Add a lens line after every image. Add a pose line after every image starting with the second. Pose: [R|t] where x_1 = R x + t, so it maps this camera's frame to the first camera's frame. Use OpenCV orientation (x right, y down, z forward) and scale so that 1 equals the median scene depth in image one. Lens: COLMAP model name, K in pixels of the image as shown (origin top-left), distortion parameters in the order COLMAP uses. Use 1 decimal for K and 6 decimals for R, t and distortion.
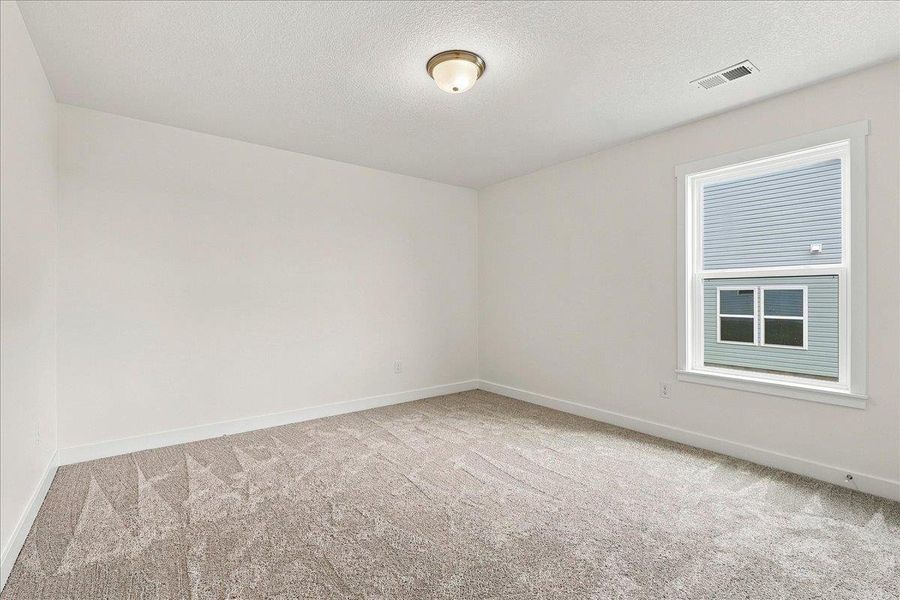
lens RADIAL K [[414.2, 0, 449.4], [0, 414.2, 304.6], [0, 0, 1]] dist [-0.000833, 0.001089]
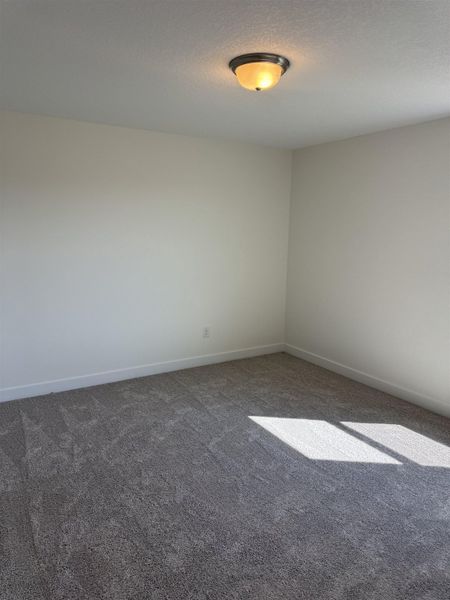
lens RADIAL K [[438.1, 0, 226.9], [0, 438.1, 296.6], [0, 0, 1]] dist [0.024010, -0.027229]
pose [[0.994094, 0.033371, -0.103263, 0.071550], [-0.016279, 0.986636, 0.162128, -0.210051], [0.107293, -0.159489, 0.981352, -0.126261]]
